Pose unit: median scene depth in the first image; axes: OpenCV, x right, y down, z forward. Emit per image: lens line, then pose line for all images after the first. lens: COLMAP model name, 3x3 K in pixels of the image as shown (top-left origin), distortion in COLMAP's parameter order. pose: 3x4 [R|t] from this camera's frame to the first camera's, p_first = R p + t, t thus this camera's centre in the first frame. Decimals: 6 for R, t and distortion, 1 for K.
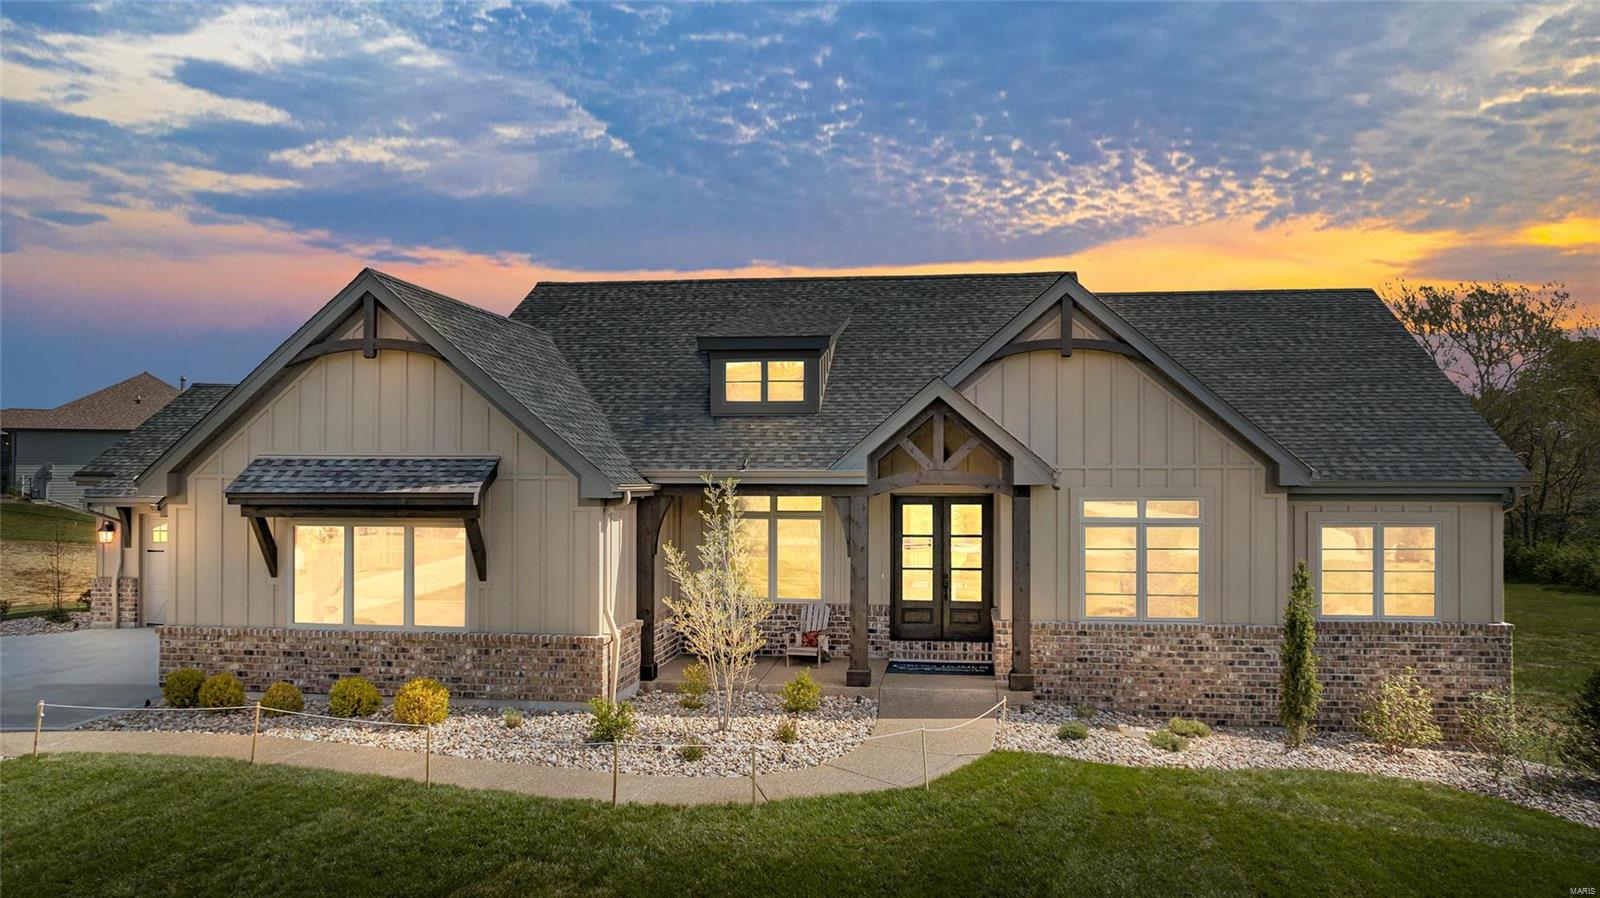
lens RADIAL K [[1140.7, 0, 823.8], [0, 1140.7, 402.4], [0, 0, 1]] dist [-0.013202, -0.000437]
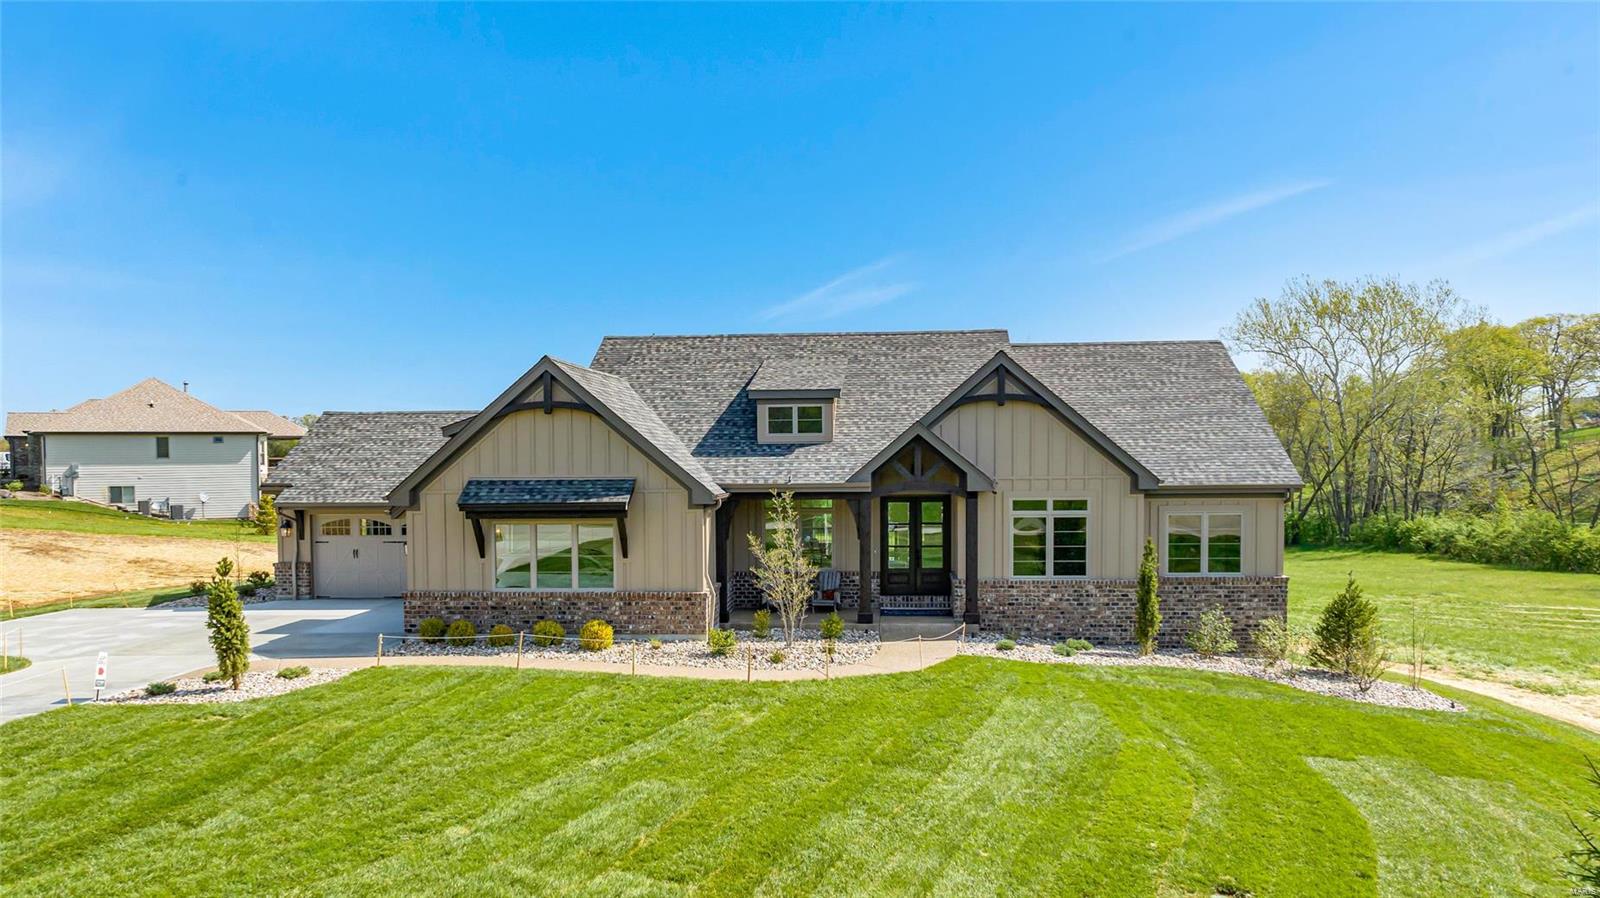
lens RADIAL K [[1140.7, 0, 798.0], [0, 1140.7, 449.8], [0, 0, 1]] dist [-0.013202, -0.000437]
pose [[0.999265, -0.011255, 0.036634, -0.112109], [0.009106, 0.998258, 0.058295, -0.071949], [-0.037226, -0.057919, 0.997627, -0.500216]]
